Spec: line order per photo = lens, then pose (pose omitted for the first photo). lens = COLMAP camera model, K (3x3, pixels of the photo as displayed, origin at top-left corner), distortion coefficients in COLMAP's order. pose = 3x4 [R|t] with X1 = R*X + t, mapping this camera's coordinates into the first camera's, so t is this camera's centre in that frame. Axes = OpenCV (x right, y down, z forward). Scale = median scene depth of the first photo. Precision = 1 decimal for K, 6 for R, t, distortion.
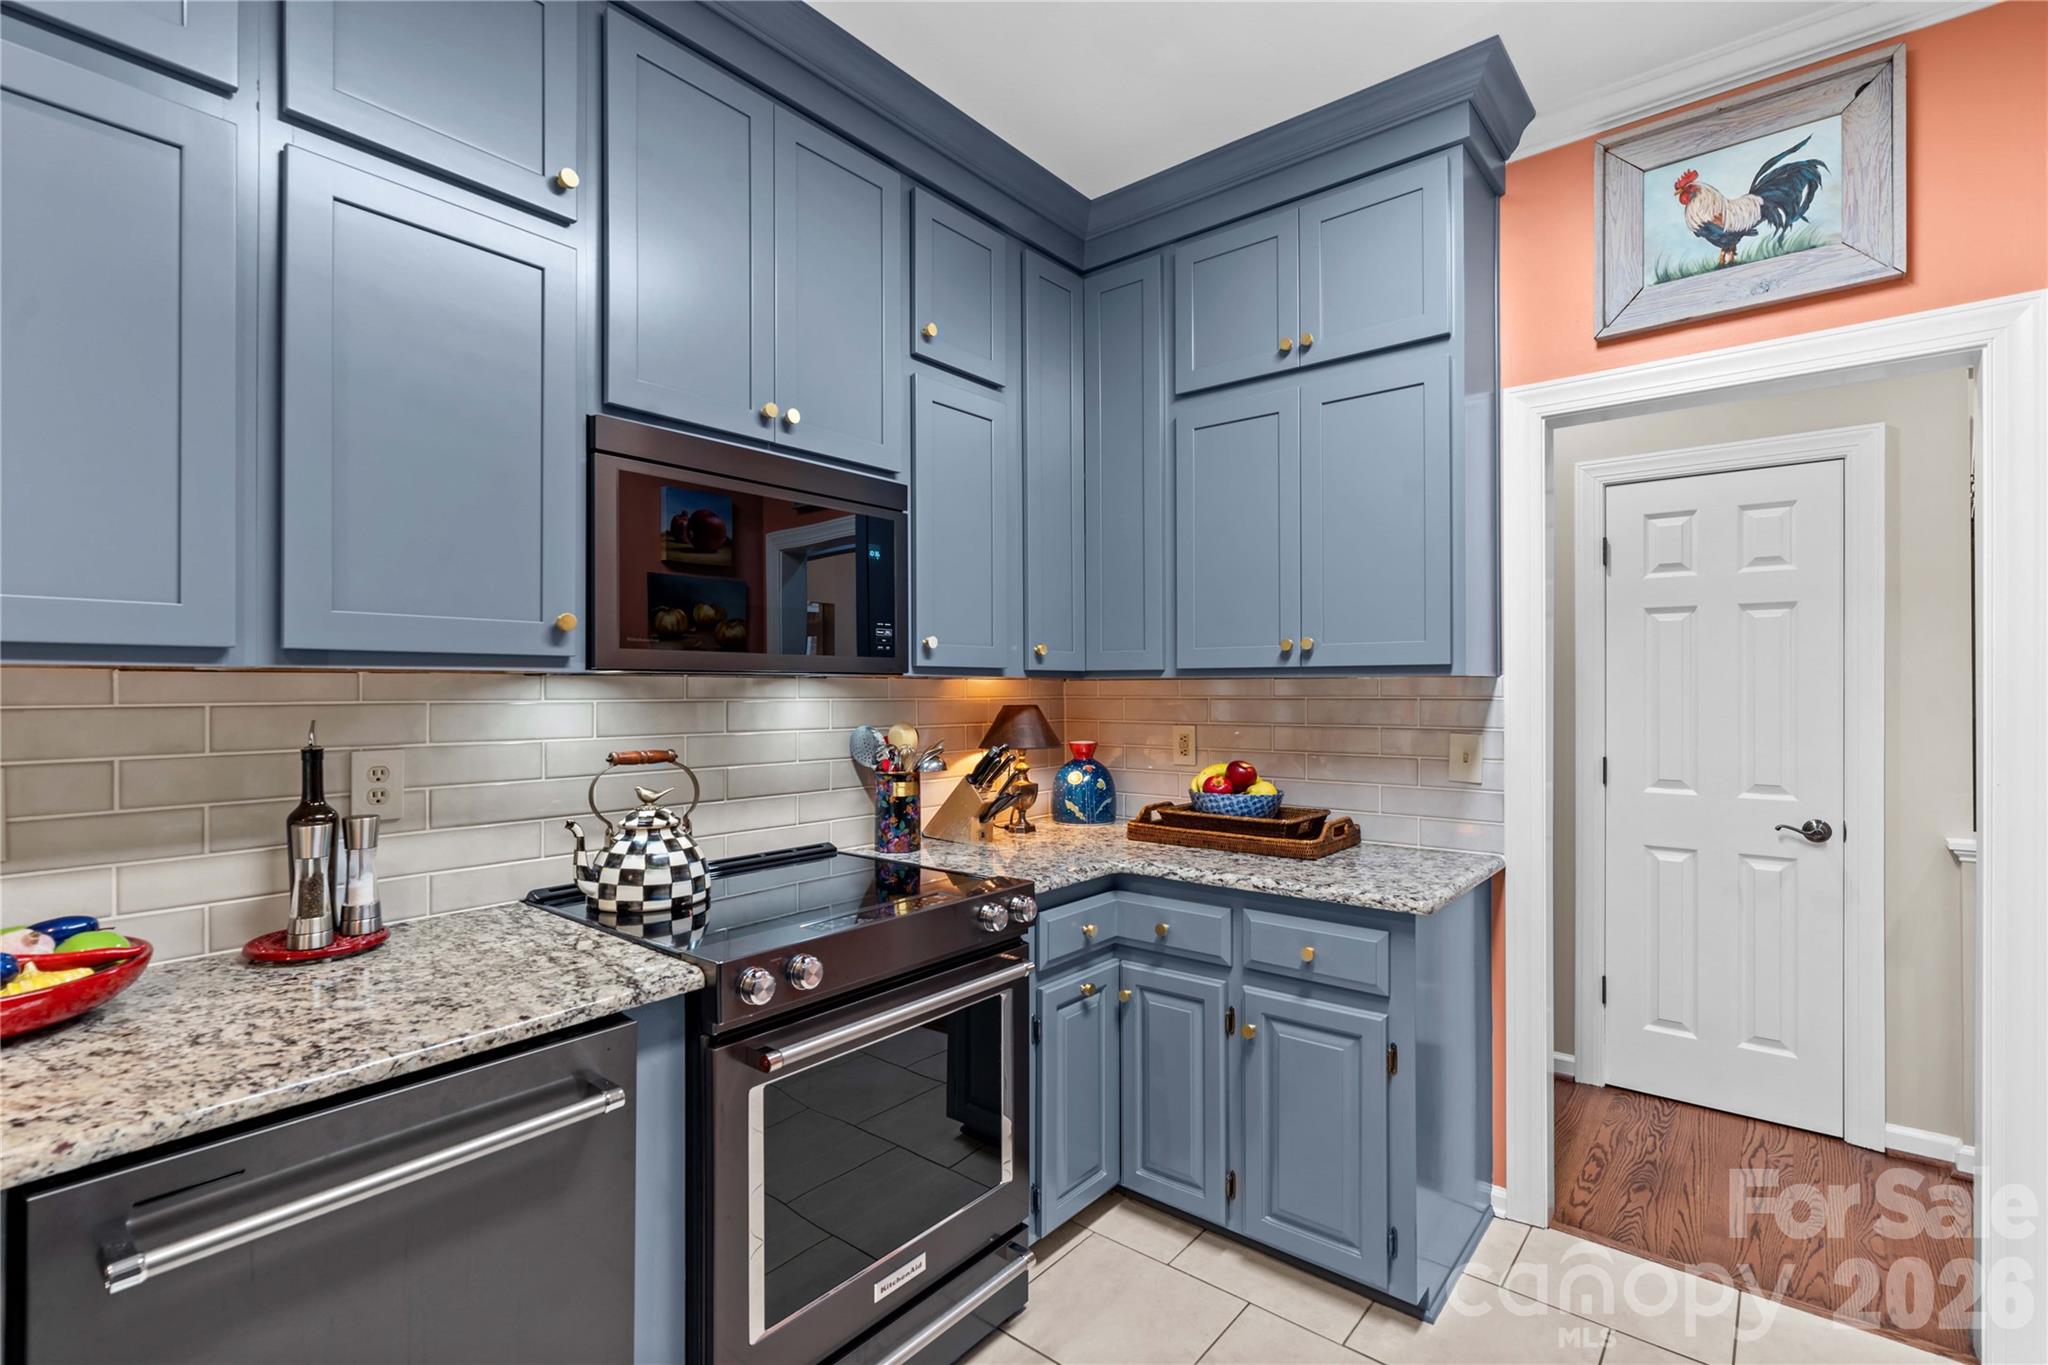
lens RADIAL K [[932.5, 0, 1023.1], [0, 932.5, 685.0], [0, 0, 1]] dist [-0.003736, 0.000655]
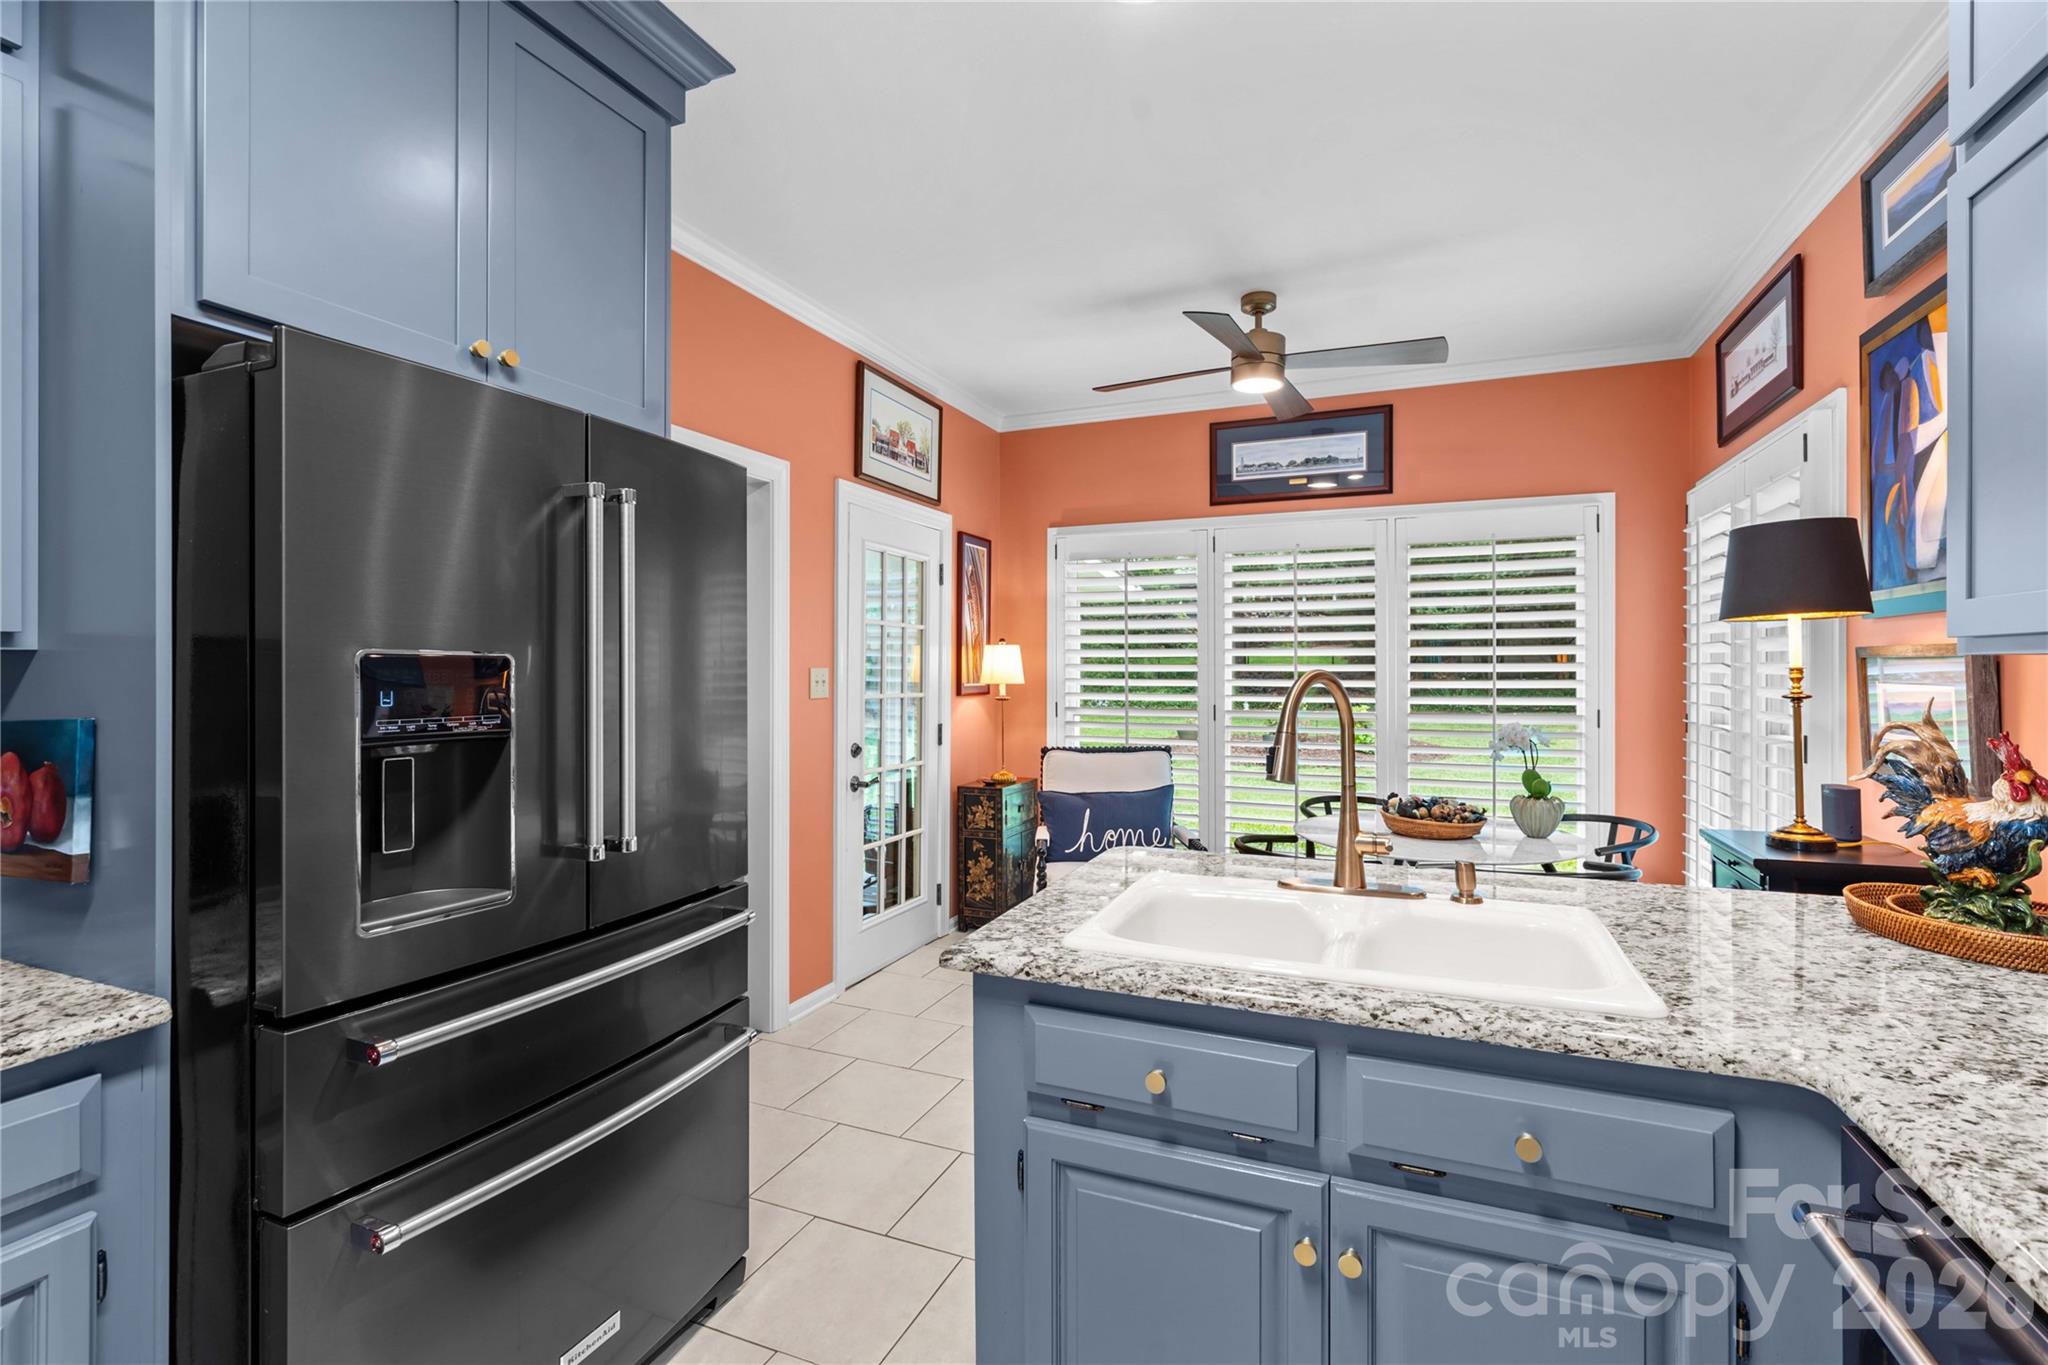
lens RADIAL K [[958.3, 0, 1027.9], [0, 958.3, 667.6], [0, 0, 1]] dist [0.000509, 0.000501]
pose [[-0.953129, -0.002322, -0.302556, 0.088608], [-0.001920, 0.999997, -0.001628, -0.000435], [0.302559, -0.000971, -0.953130, 0.698820]]
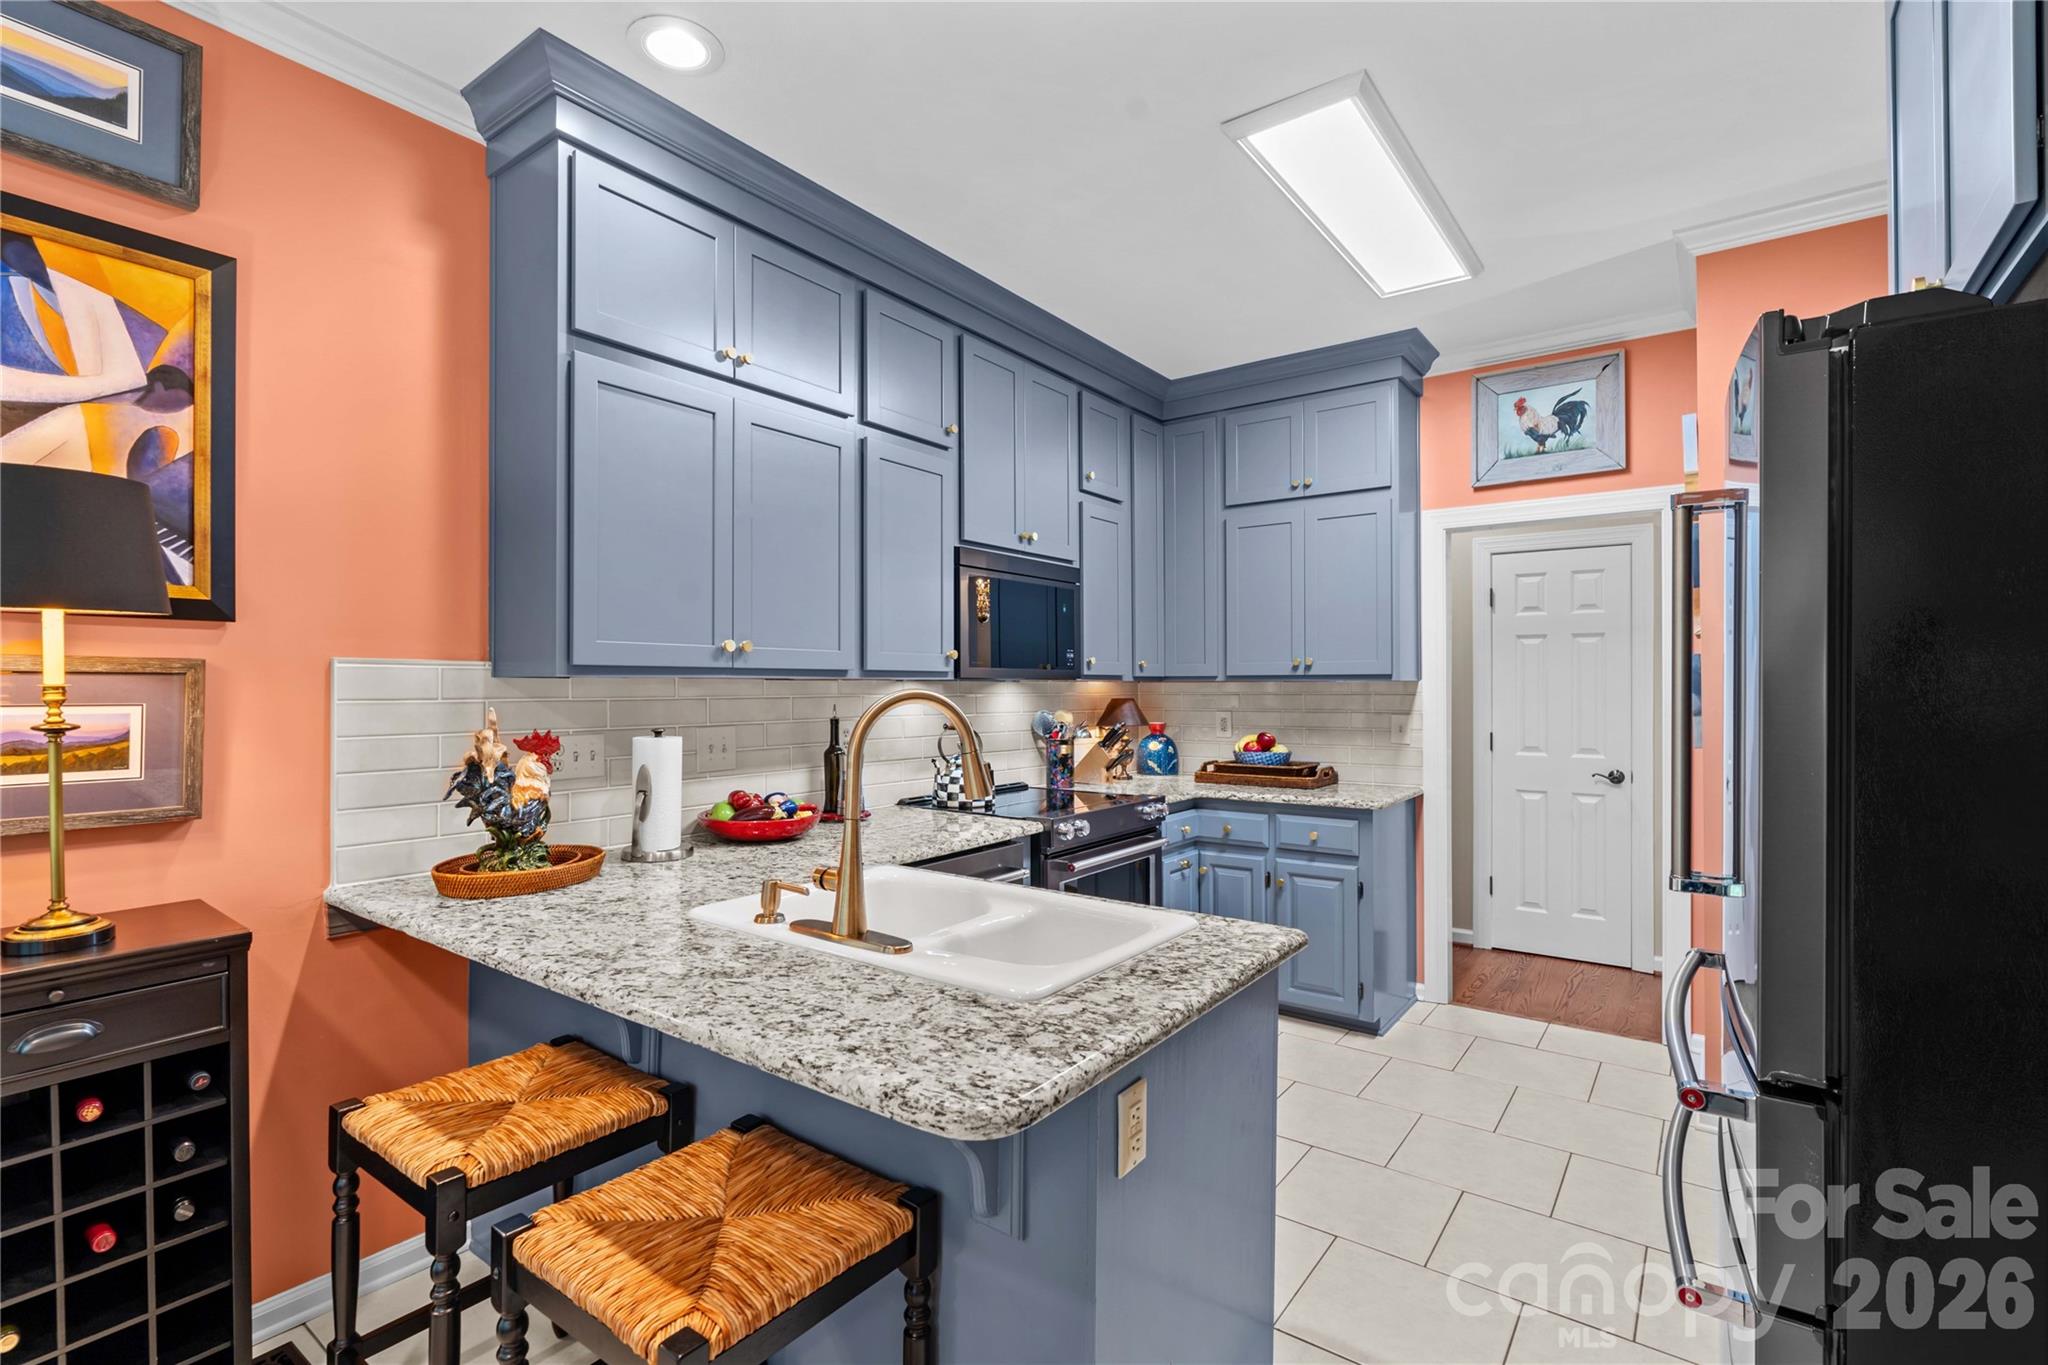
lens RADIAL K [[952.3, 0, 1027.4], [0, 952.3, 679.6], [0, 0, 1]] dist [-0.005587, 0.000888]
pose [[0.998177, 0.000090, 0.060351, -0.319627], [0.000103, 0.999995, -0.003203, -0.005814], [-0.060351, 0.003203, 0.998172, -0.715542]]
